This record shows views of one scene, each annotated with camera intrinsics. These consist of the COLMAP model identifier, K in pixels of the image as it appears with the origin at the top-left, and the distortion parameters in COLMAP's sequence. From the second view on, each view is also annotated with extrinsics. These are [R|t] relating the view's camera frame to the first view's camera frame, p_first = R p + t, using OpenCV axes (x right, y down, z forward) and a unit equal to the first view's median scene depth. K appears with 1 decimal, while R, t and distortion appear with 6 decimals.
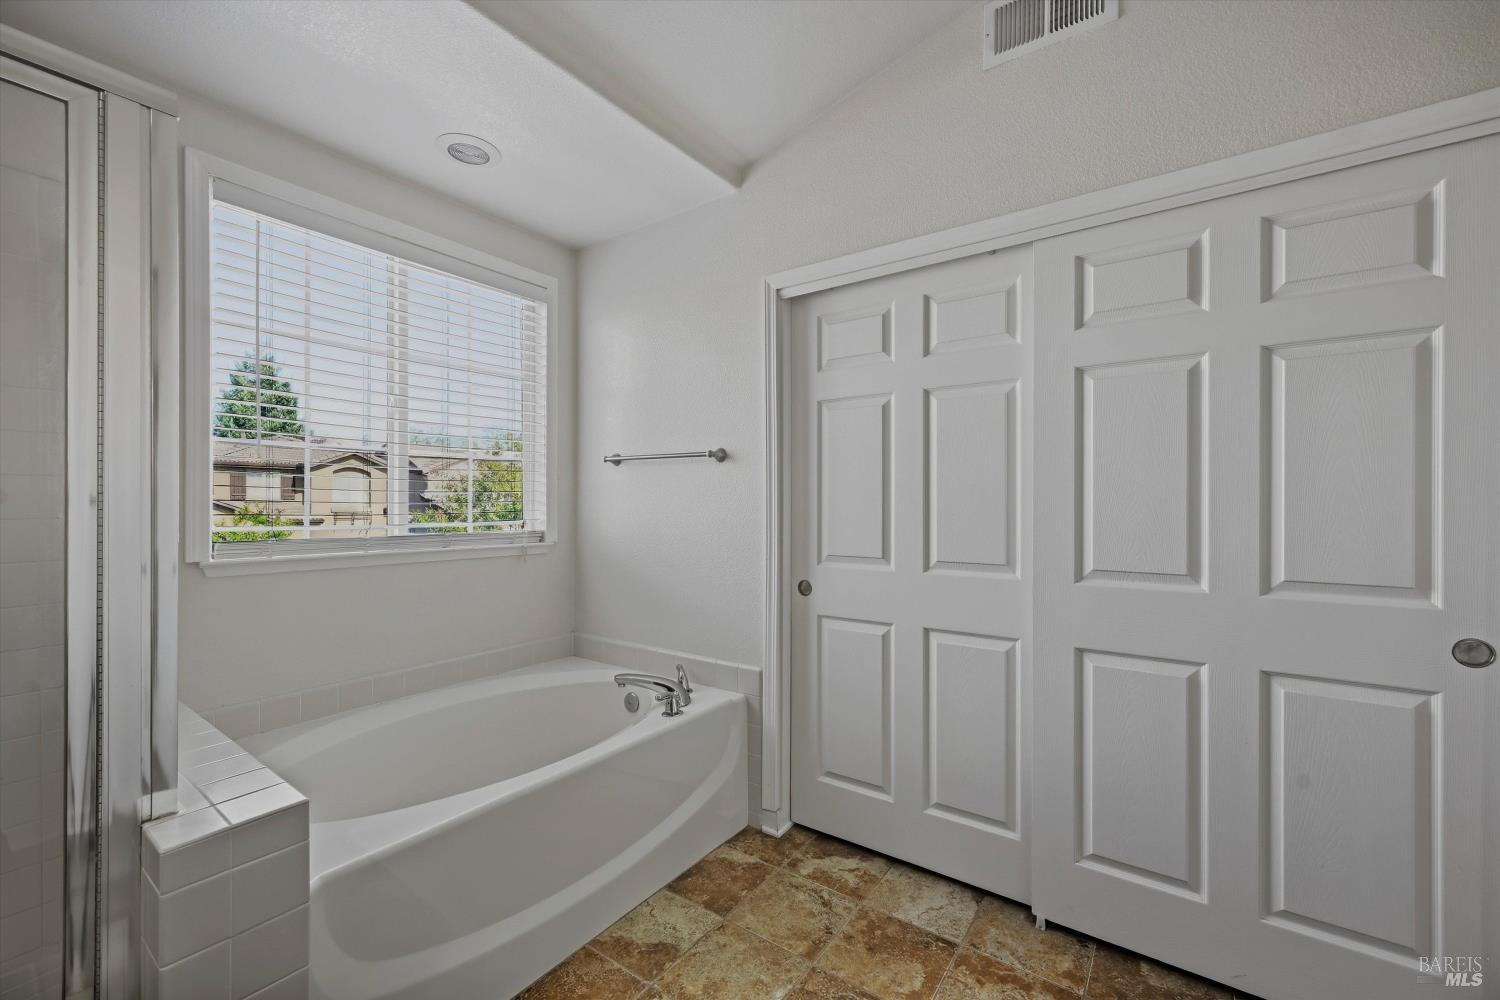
lens RADIAL K [[602.5, 0, 751.7], [0, 602.5, 504.2], [0, 0, 1]] dist [0.001229, -0.000051]
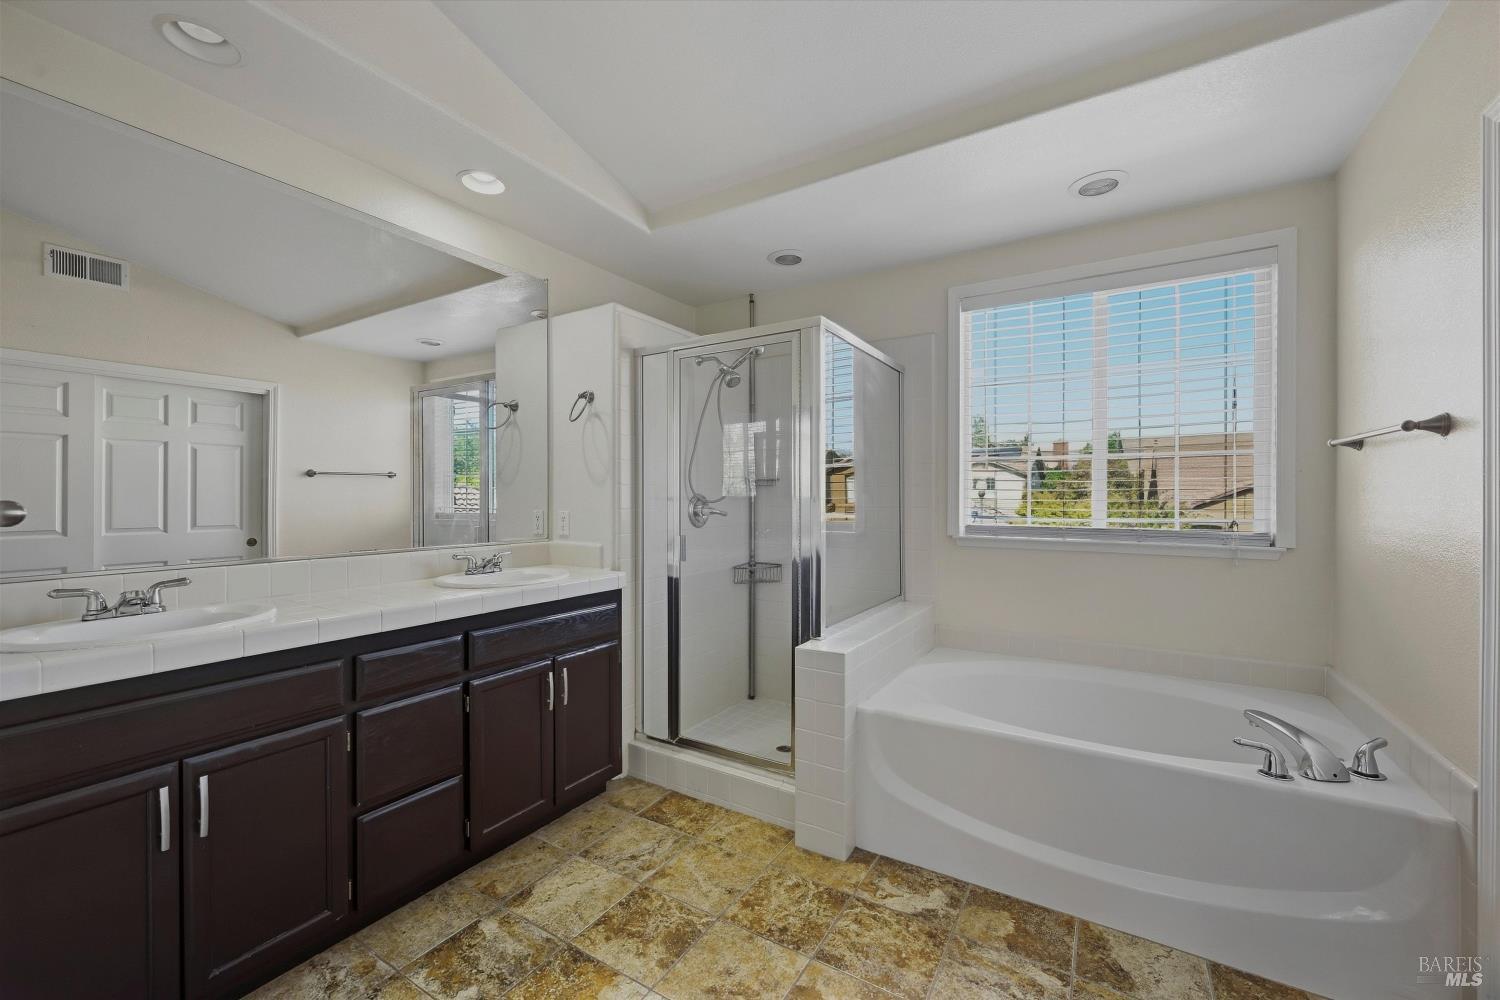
lens RADIAL K [[602.5, 0, 750.5], [0, 602.5, 496.6], [0, 0, 1]] dist [0.001229, -0.000051]
pose [[0.072423, -0.001697, -0.997373, 0.655959], [-0.003190, 0.999993, -0.001933, -0.006048], [0.997369, 0.003322, 0.072417, 0.307756]]
